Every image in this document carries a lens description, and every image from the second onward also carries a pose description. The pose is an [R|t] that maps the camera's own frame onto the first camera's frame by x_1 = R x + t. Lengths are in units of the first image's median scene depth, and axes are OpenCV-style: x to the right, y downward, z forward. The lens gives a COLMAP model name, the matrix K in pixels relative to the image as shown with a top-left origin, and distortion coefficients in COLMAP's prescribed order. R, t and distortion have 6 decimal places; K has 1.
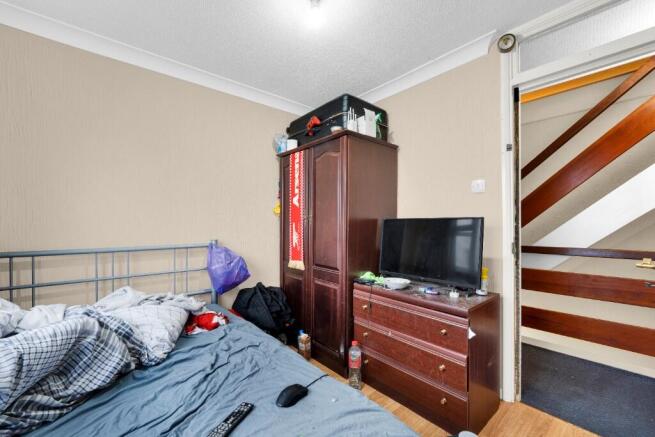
lens RADIAL K [[271.8, 0, 324.8], [0, 271.8, 217.7], [0, 0, 1]] dist [-0.001399, -0.000198]
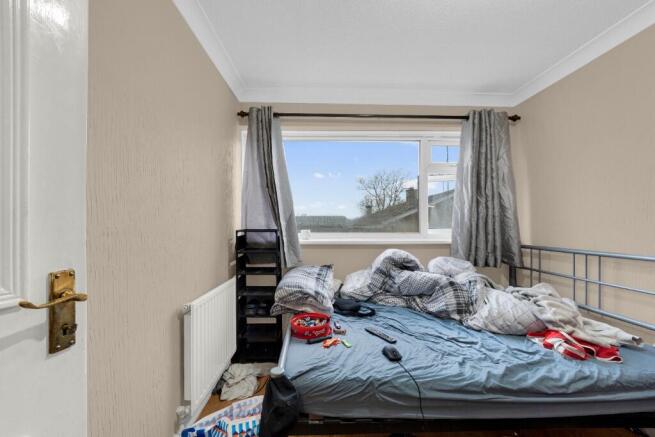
lens RADIAL K [[271.8, 0, 324.8], [0, 271.8, 217.7], [0, 0, 1]] dist [-0.001399, -0.000198]
pose [[-0.610258, -0.021910, -0.791900, 0.740206], [0.020601, 0.998841, -0.043511, 0.013048], [0.791935, -0.042867, -0.609099, 0.996260]]
